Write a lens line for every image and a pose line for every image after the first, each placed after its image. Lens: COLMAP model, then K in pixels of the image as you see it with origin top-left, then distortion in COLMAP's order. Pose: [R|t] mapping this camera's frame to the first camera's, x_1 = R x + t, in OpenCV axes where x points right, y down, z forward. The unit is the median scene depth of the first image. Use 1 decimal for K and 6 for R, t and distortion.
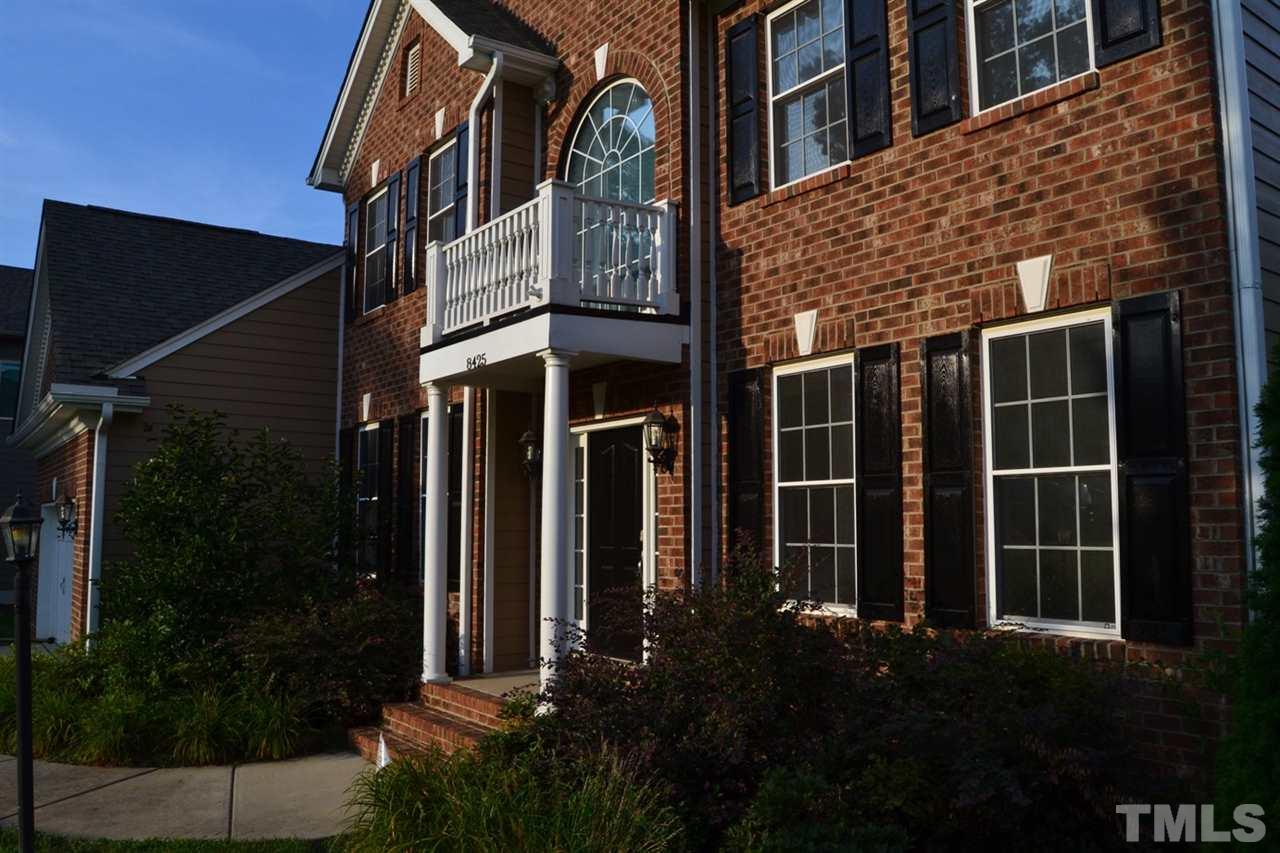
lens RADIAL K [[1021.4, 0, 643.6], [0, 1021.4, 430.0], [0, 0, 1]] dist [-0.085556, 0.020934]
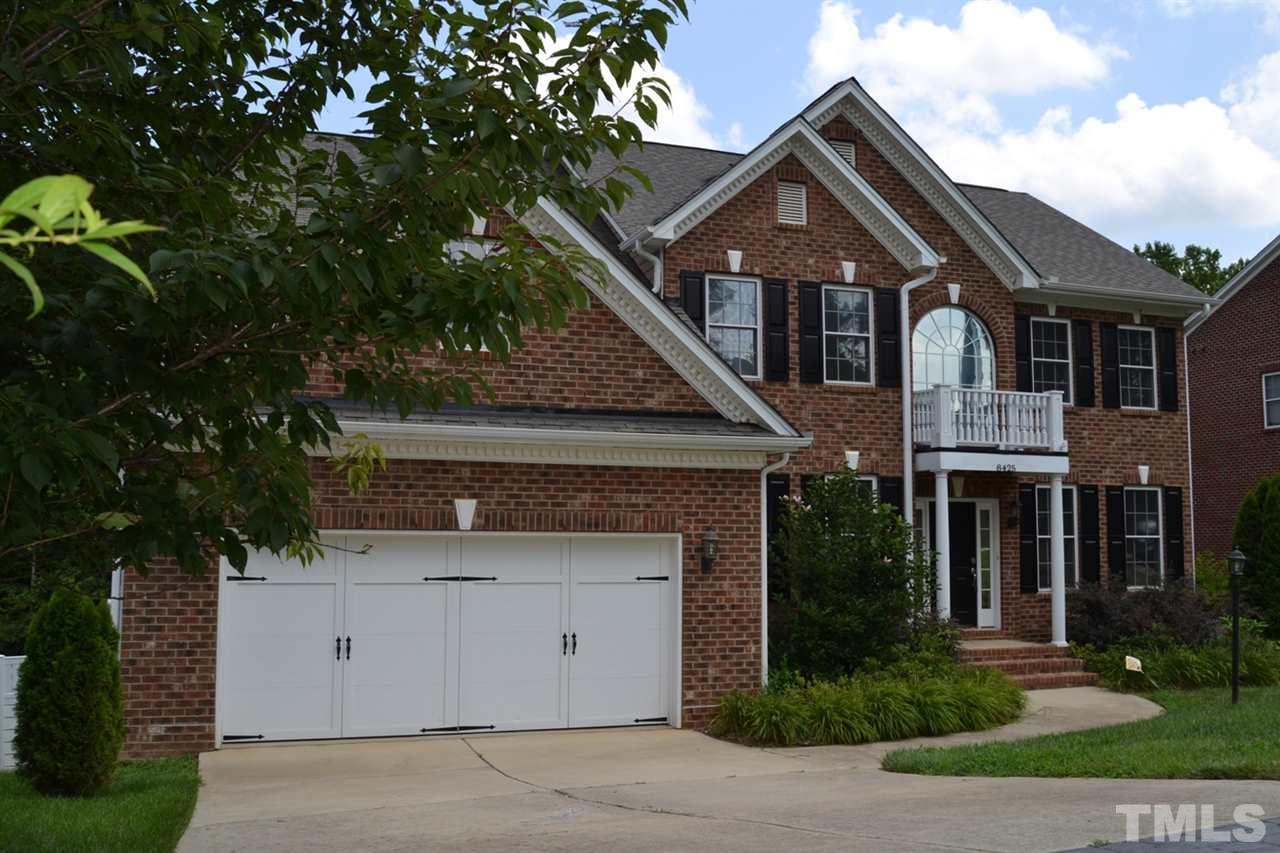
lens RADIAL K [[1113.5, 0, 664.2], [0, 1113.5, 433.2], [0, 0, 1]] dist [-0.083232, 0.029178]
pose [[0.284711, 0.092375, 0.954152, -2.774044], [-0.096719, 0.993035, -0.067279, 0.080053], [-0.953722, -0.073129, 0.291663, 1.244572]]
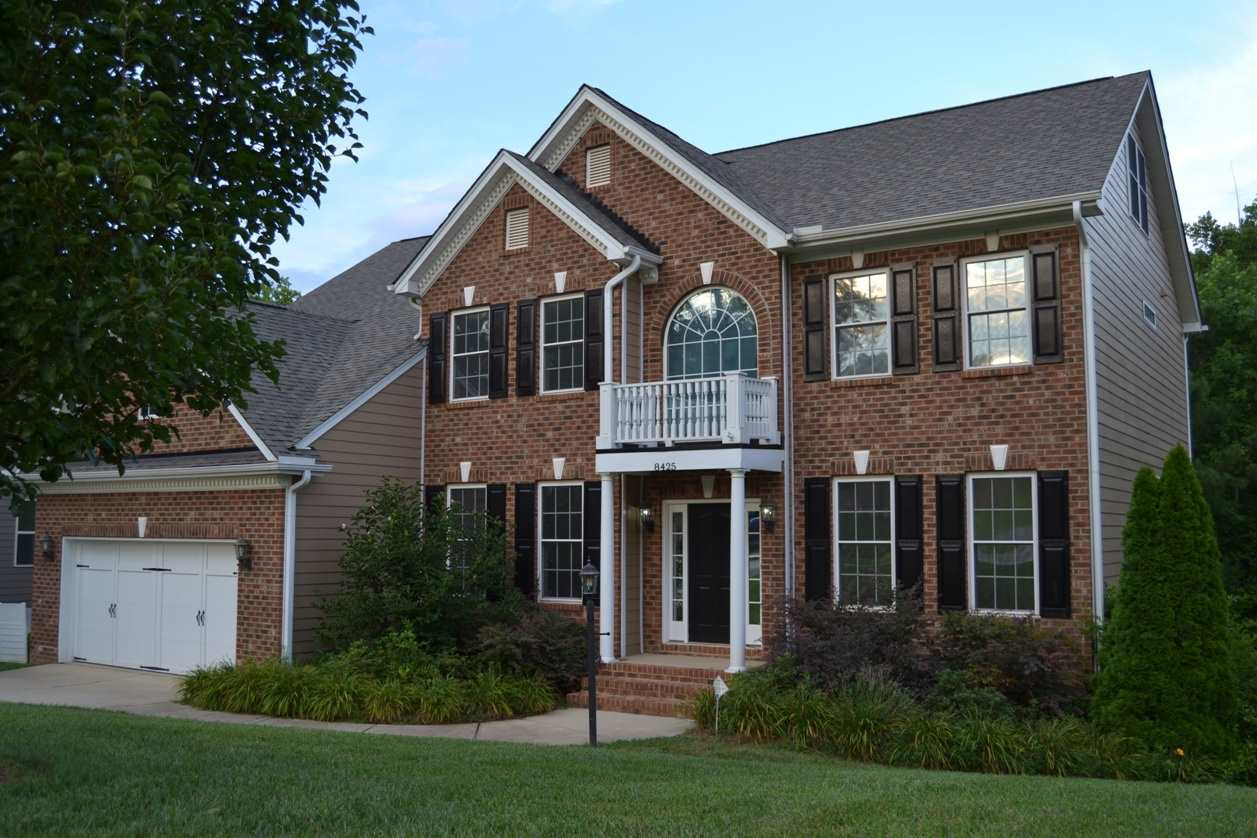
lens RADIAL K [[1093.5, 0, 669.1], [0, 1093.5, 429.9], [0, 0, 1]] dist [-0.083232, 0.029178]
pose [[0.922357, 0.035595, 0.384695, -1.039993], [-0.036839, 0.999313, -0.004139, -0.146883], [-0.384578, -0.010354, 0.923034, -0.793484]]
